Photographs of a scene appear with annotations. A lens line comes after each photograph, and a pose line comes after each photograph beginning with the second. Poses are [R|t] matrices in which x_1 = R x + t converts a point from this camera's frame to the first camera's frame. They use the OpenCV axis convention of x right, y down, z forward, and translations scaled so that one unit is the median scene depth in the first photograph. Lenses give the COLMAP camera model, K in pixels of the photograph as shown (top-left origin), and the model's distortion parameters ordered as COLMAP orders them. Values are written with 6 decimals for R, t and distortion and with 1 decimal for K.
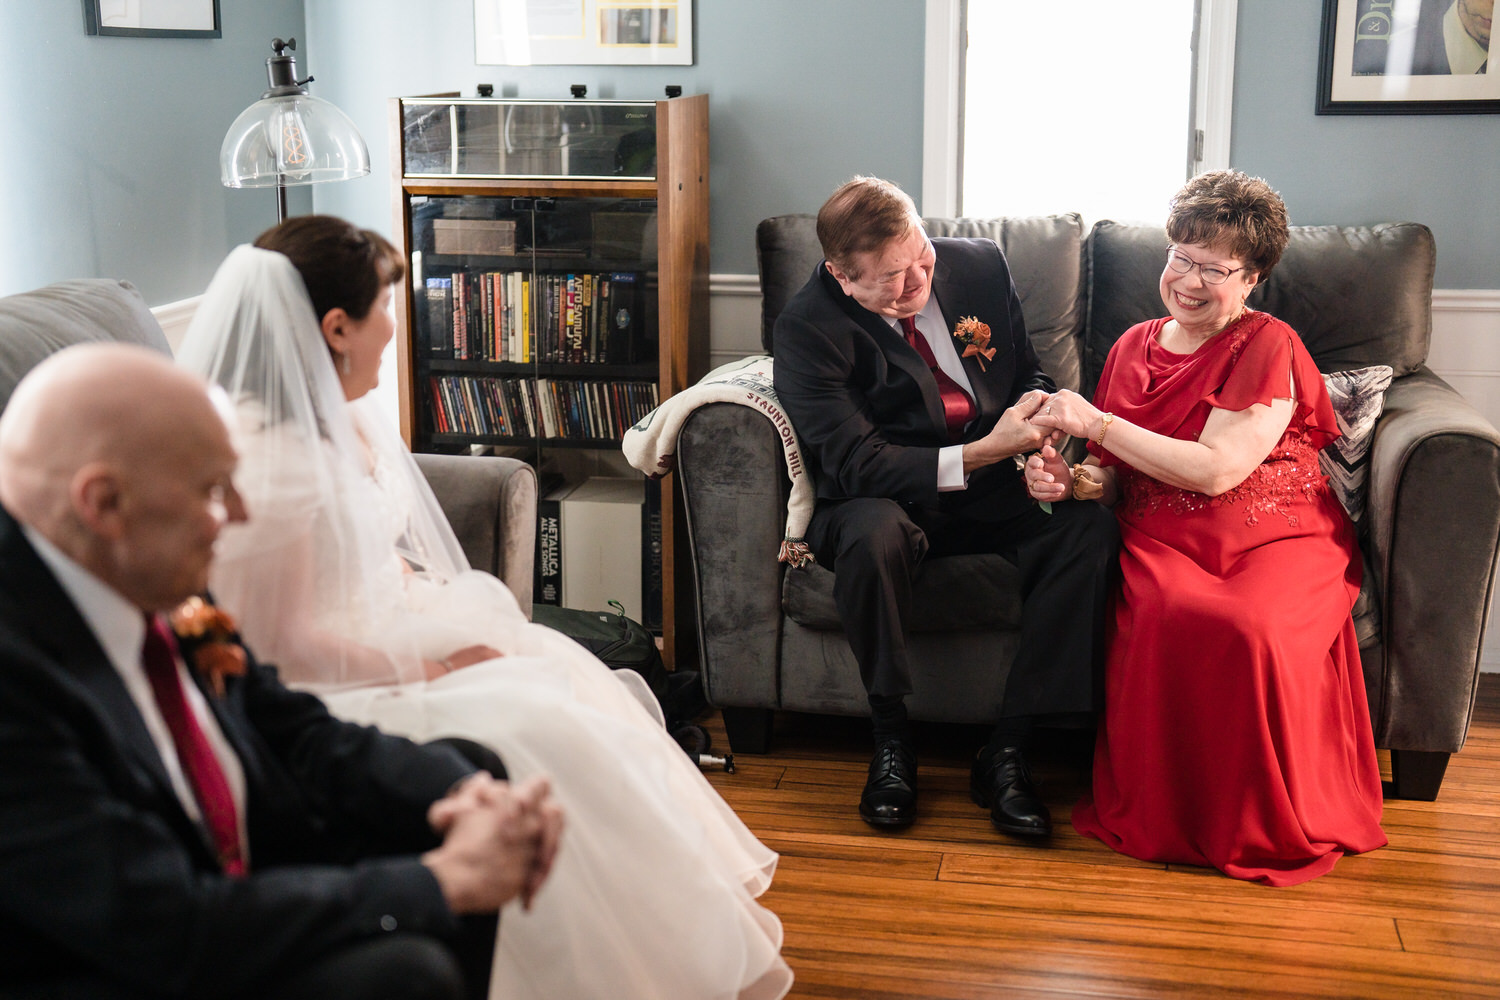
lens RADIAL K [[2153.5, 0, 750.0], [0, 2153.5, 500.0], [0, 0, 1]] dist [-0.022865, 0.020384]
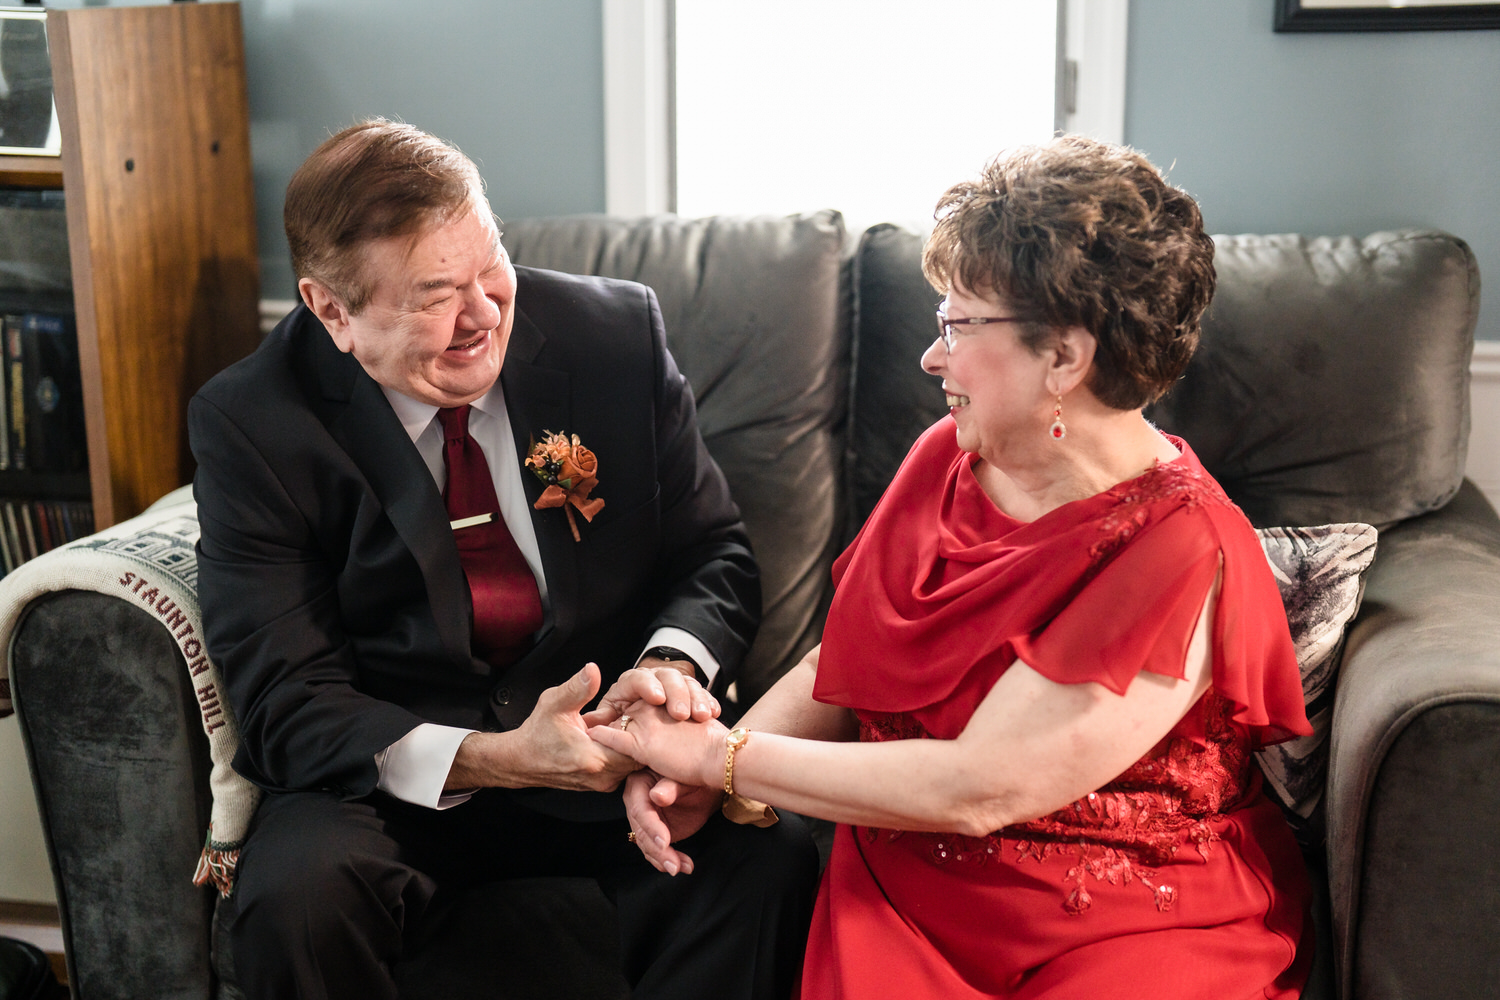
lens RADIAL K [[2153.5, 0, 750.0], [0, 2153.5, 500.0], [0, 0, 1]] dist [-0.022865, 0.020384]
pose [[0.998542, 0.006567, -0.053575, 0.175526], [-0.004745, 0.999408, 0.034063, -0.084189], [0.053767, -0.033759, 0.997983, 0.477828]]
